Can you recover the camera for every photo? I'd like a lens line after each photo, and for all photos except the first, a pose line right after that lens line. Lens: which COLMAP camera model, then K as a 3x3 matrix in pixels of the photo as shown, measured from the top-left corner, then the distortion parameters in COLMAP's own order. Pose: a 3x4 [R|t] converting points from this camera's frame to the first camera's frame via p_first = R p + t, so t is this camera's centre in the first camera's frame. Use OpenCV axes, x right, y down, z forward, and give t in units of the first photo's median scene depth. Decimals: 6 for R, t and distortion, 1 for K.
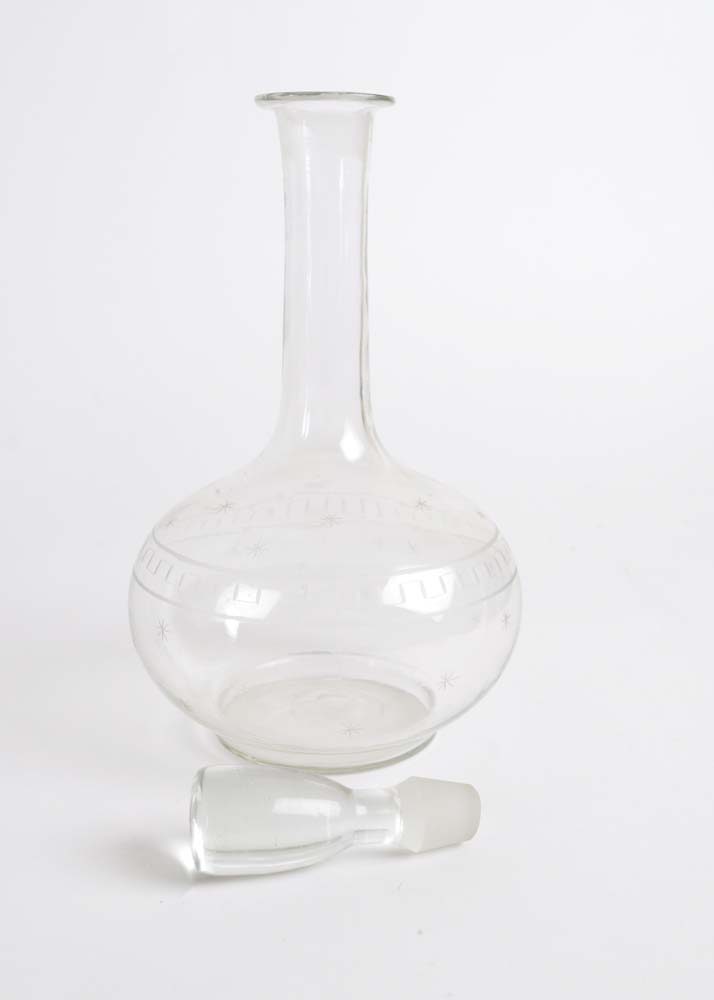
lens RADIAL K [[1253.0, 0, 362.6], [0, 1253.0, 501.5], [0, 0, 1]] dist [-0.001898, 0.000000]
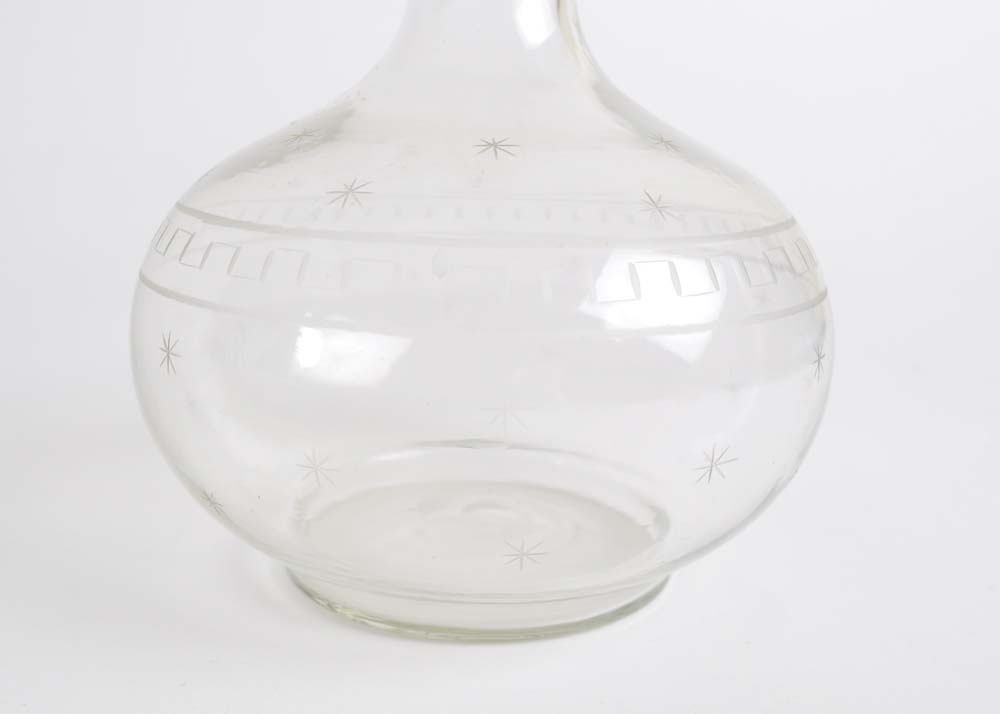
lens RADIAL K [[1253.0, 0, 491.2], [0, 1253.0, 357.2], [0, 0, 1]] dist [-0.001898, 0.000000]
pose [[0.999592, 0.018155, -0.022038, -0.013761], [-0.018613, 0.999611, -0.020756, 0.107707], [0.021653, 0.021158, 0.999542, 0.463902]]
